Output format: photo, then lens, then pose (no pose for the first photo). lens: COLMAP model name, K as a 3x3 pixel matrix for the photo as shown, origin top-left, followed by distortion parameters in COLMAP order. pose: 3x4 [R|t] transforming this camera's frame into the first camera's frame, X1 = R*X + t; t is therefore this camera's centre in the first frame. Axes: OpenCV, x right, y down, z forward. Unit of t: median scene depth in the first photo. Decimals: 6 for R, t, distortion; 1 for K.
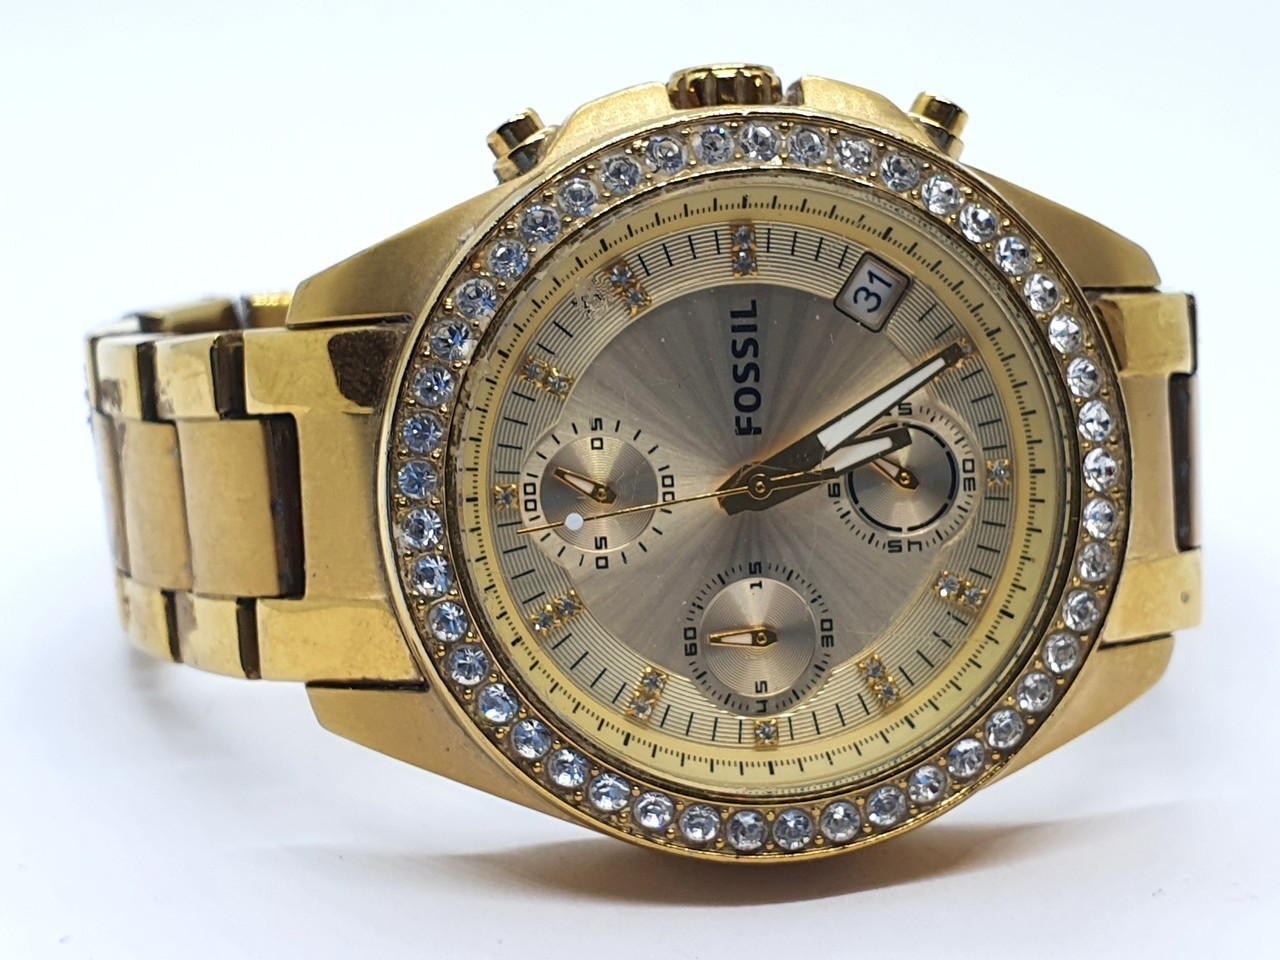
lens RADIAL K [[2590.1, 0, 638.9], [0, 2590.1, 474.5], [0, 0, 1]] dist [0.174899, 0.000000]
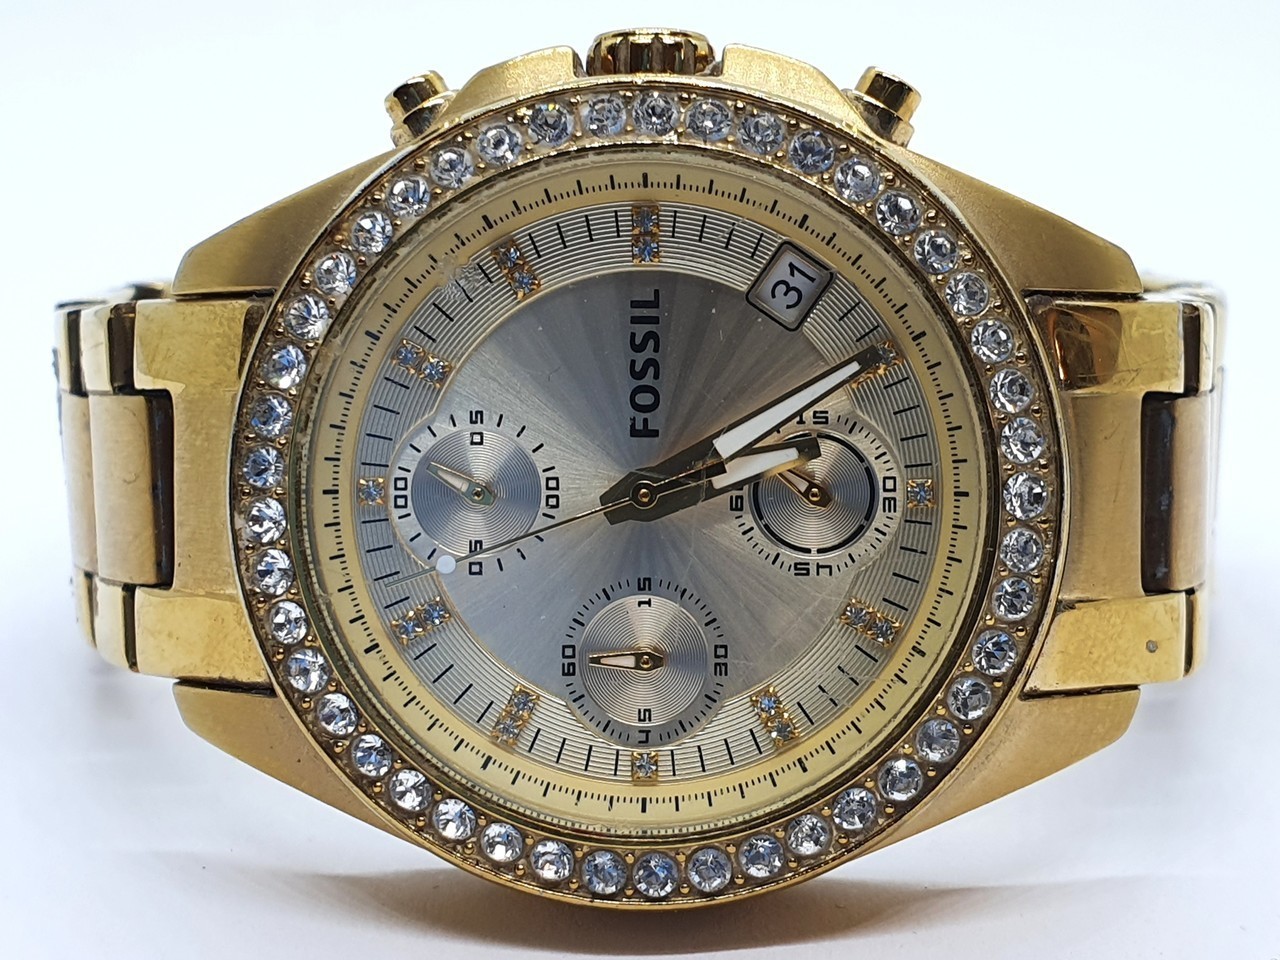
lens RADIAL K [[2590.1, 0, 640.7], [0, 2590.1, 484.5], [0, 0, 1]] dist [0.174899, 0.000000]
pose [[0.986634, 0.052639, -0.154215, 0.183638], [-0.052353, 0.998611, 0.005919, -0.004149], [0.154313, 0.002234, 0.988020, 0.102935]]
